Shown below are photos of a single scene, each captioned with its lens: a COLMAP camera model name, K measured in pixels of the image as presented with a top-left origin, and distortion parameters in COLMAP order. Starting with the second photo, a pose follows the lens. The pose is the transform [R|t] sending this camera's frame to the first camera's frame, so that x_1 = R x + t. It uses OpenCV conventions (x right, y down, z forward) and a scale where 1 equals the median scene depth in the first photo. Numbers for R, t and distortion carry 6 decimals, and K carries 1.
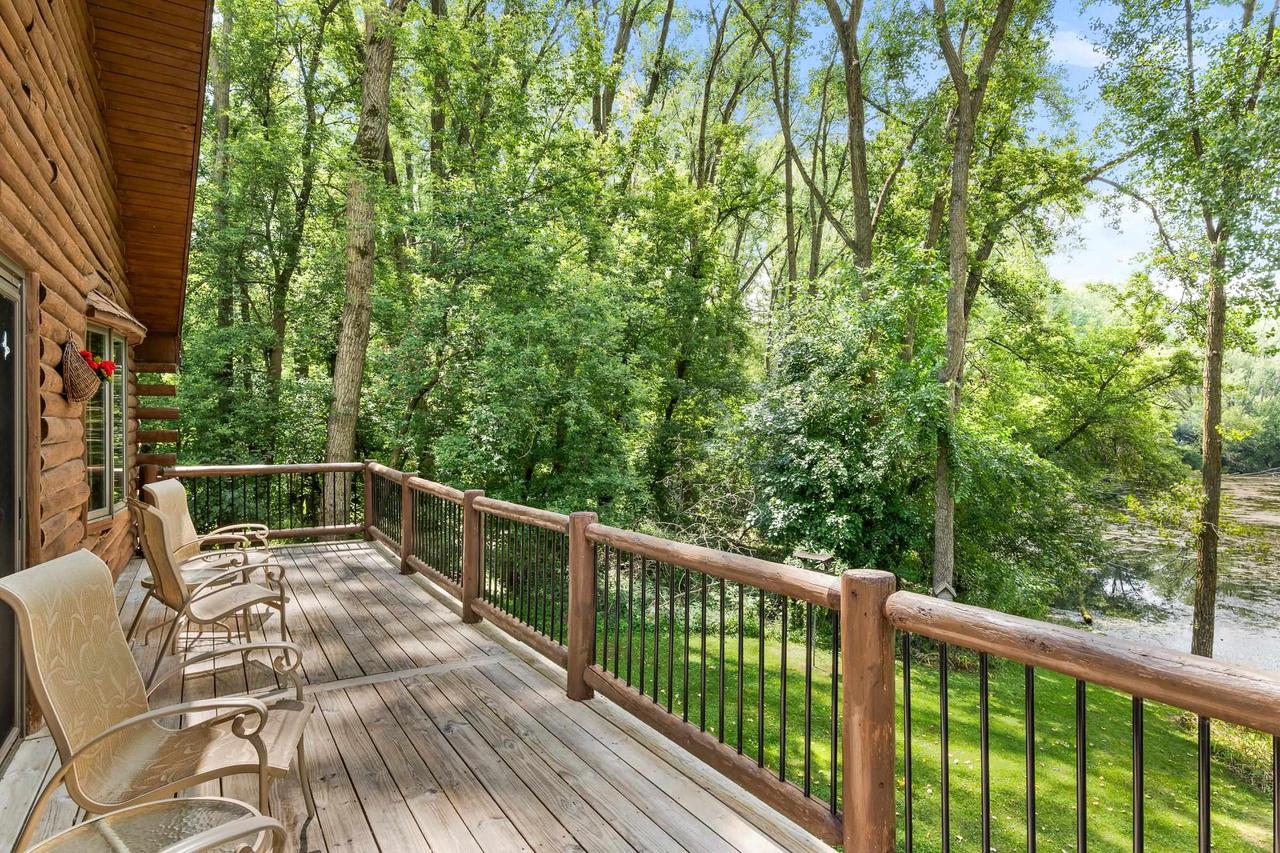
lens RADIAL K [[695.9, 0, 640.0], [0, 695.9, 426.5], [0, 0, 1]] dist [0.000855, 0.000106]
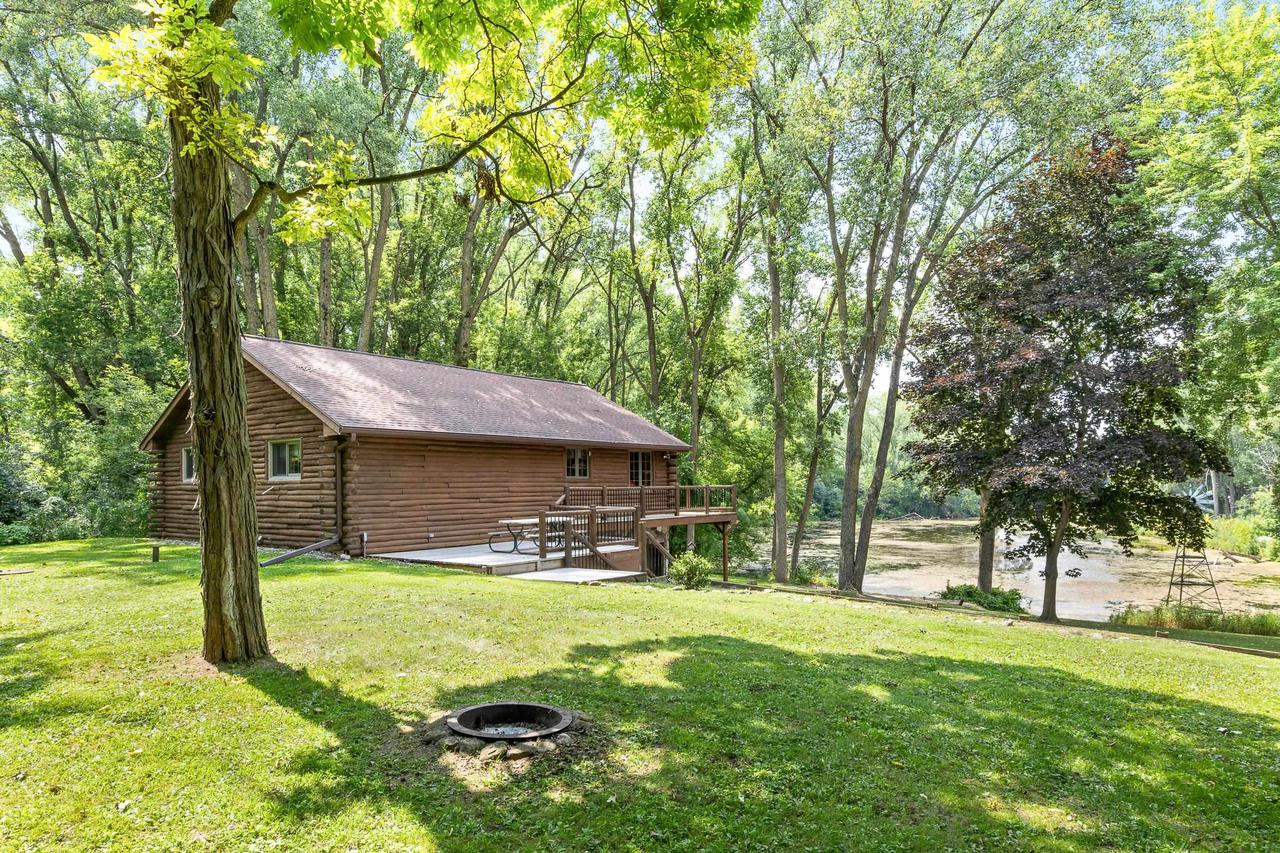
lens RADIAL K [[814.0, 0, 640.0], [0, 814.0, 426.5], [0, 0, 1]] dist [0.000408, 0.000000]
pose [[0.936572, 0.016174, 0.350102, -0.412452], [0.012747, 0.996702, -0.080145, 0.026939], [-0.350244, 0.079524, 0.933277, -0.912599]]
